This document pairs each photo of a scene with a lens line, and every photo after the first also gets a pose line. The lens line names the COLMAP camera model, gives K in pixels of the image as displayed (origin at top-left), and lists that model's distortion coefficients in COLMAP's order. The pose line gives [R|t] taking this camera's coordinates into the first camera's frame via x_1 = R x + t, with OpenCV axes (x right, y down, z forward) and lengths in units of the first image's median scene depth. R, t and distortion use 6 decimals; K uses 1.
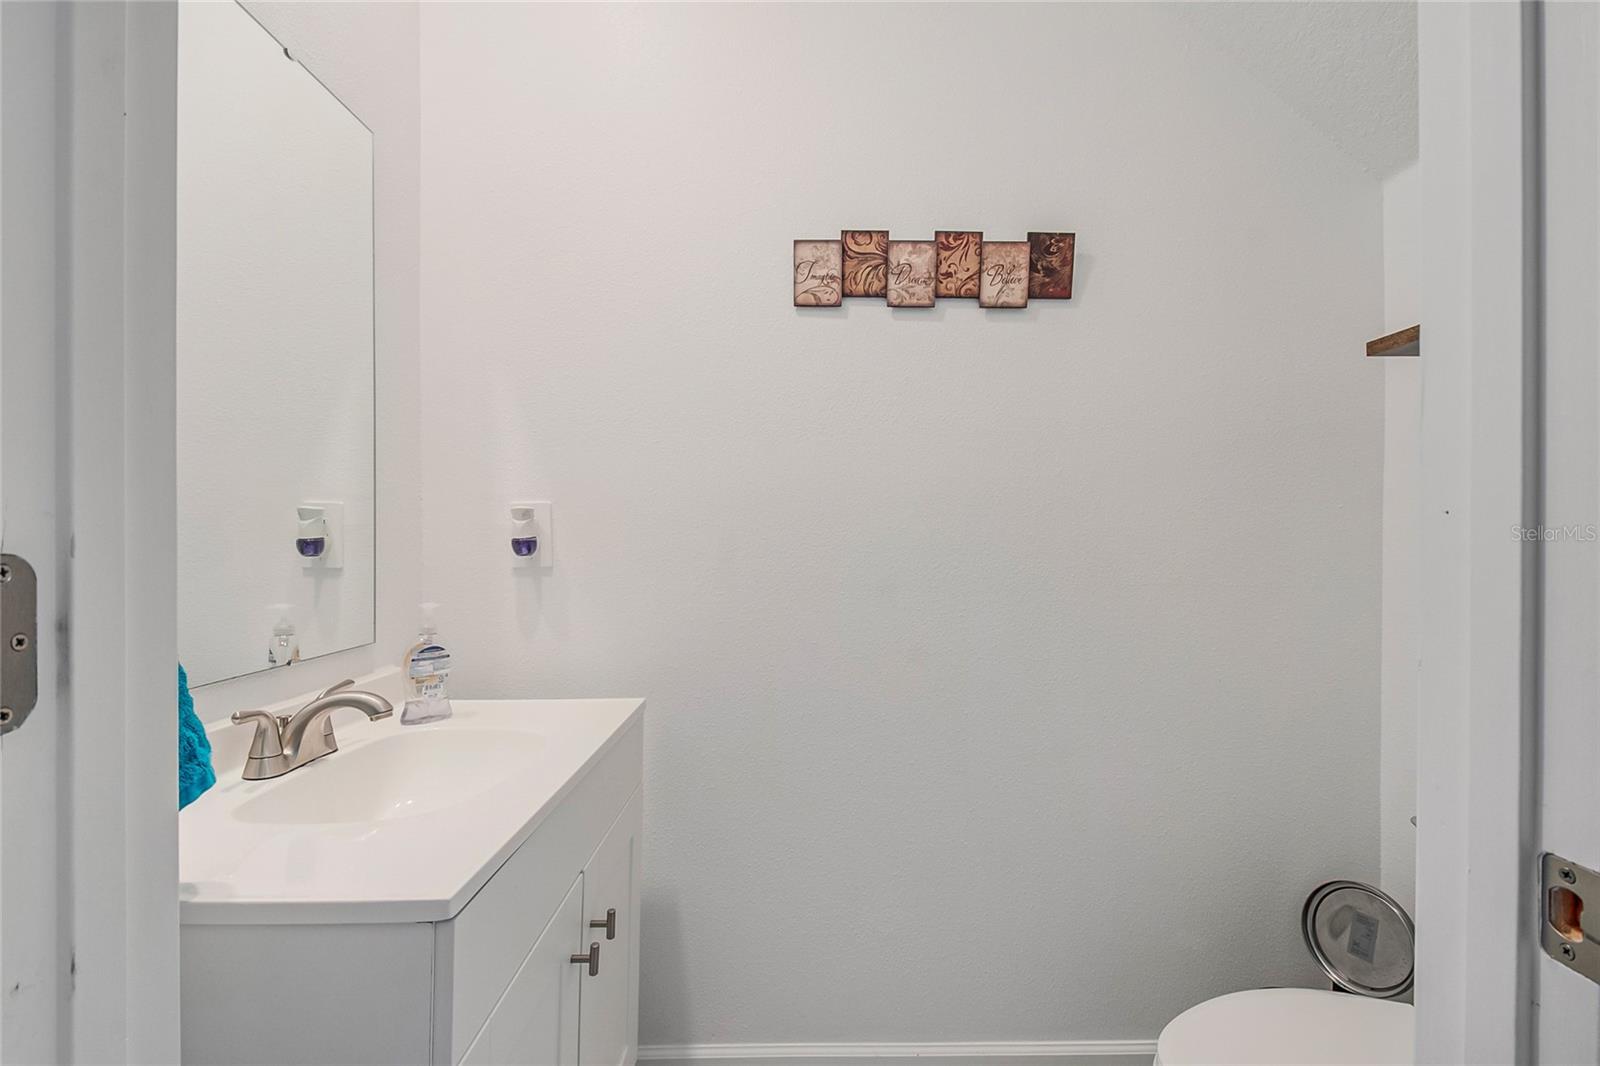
lens RADIAL K [[699.2, 0, 841.2], [0, 699.2, 545.0], [0, 0, 1]] dist [-0.005401, -0.004999]
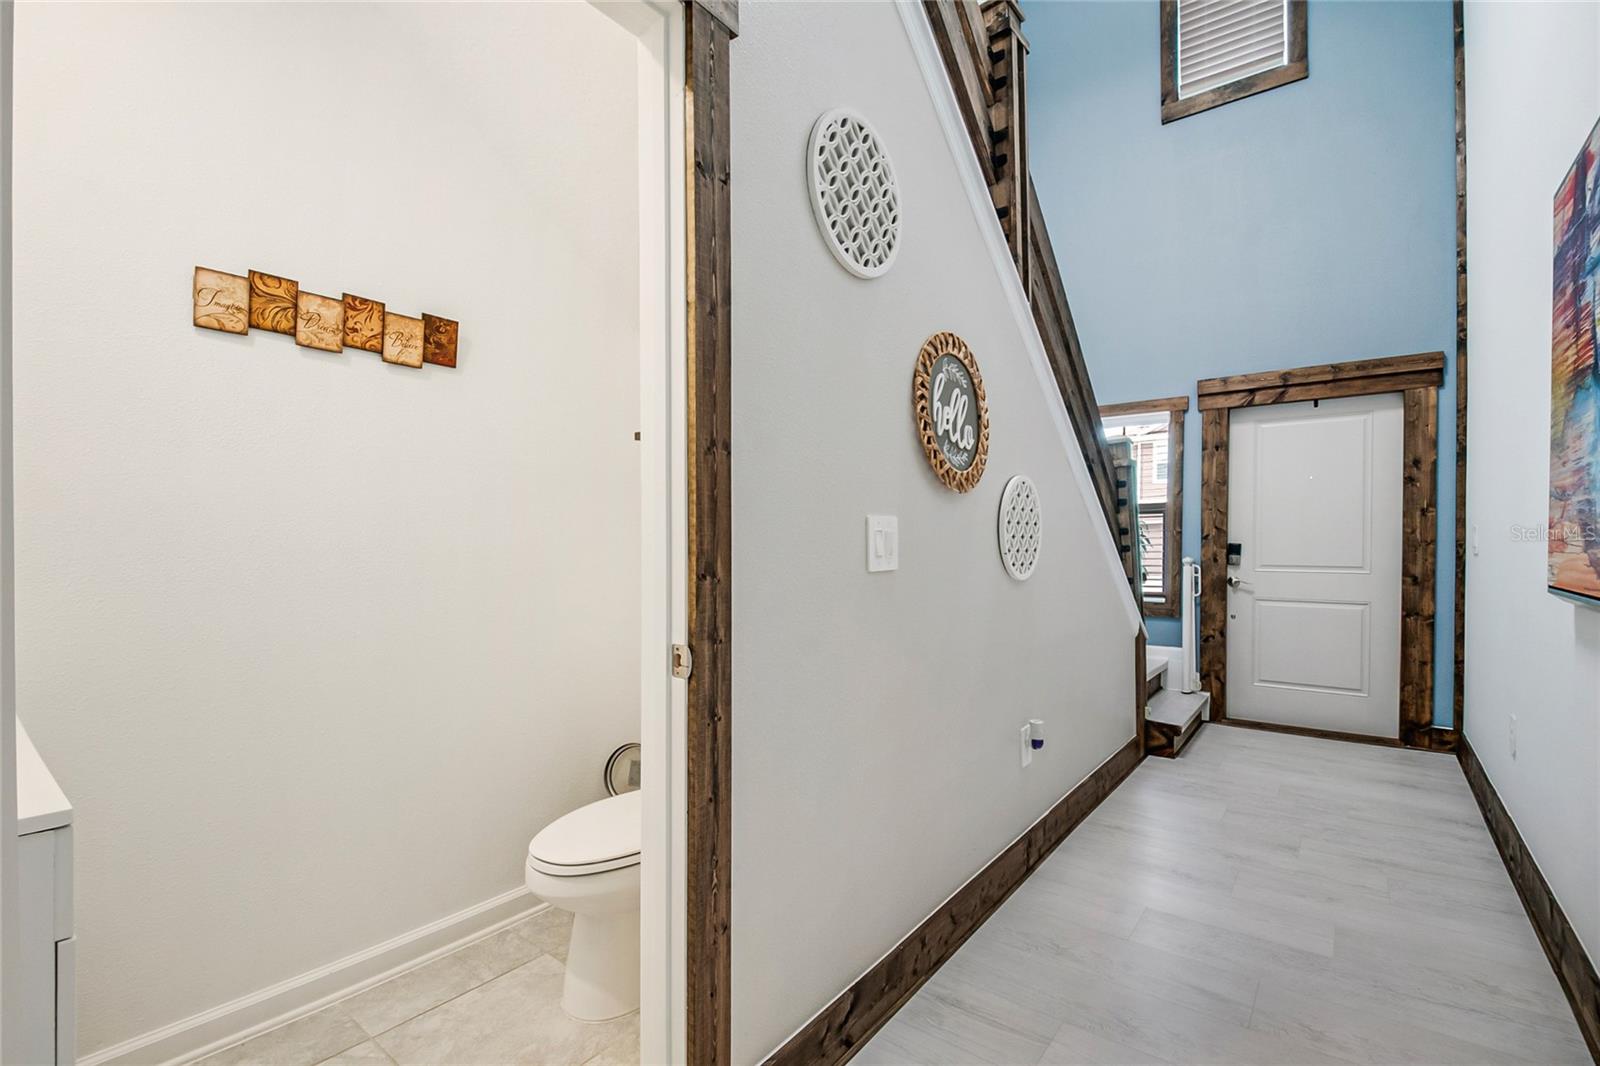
lens RADIAL K [[699.2, 0, 804.4], [0, 699.2, 541.1], [0, 0, 1]] dist [-0.005401, -0.004999]
pose [[0.648242, 0.000115, 0.761434, -0.277091], [0.009102, 0.999927, -0.007900, 0.011167], [-0.761380, 0.012052, 0.648194, -0.427024]]
